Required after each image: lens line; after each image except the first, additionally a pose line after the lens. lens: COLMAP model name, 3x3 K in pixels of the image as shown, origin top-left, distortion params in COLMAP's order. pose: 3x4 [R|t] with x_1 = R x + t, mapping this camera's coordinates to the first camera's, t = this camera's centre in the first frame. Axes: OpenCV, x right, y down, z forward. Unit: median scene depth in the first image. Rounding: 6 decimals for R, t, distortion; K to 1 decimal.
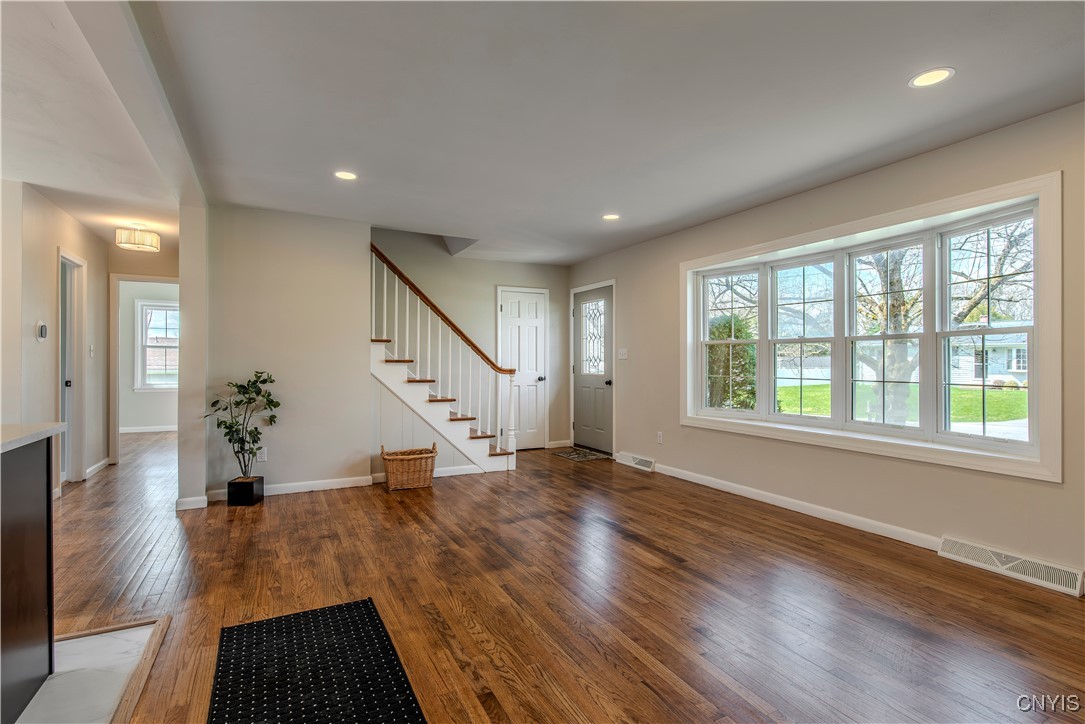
lens RADIAL K [[527.2, 0, 539.0], [0, 527.2, 363.8], [0, 0, 1]] dist [-0.000292, -0.000587]
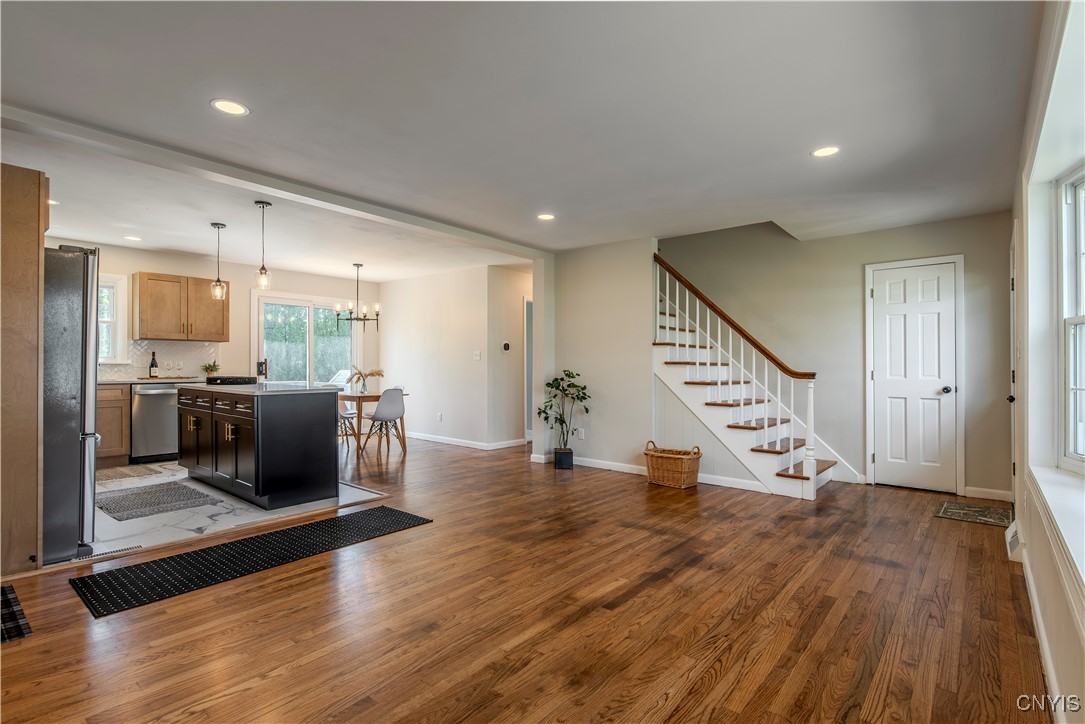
lens RADIAL K [[527.2, 0, 549.9], [0, 527.2, 373.2], [0, 0, 1]] dist [-0.000292, -0.000587]
pose [[0.384299, 0.010127, -0.923153, 0.685536], [-0.007966, 0.999939, 0.007653, 0.009984], [0.923174, 0.004413, 0.384356, 0.430125]]
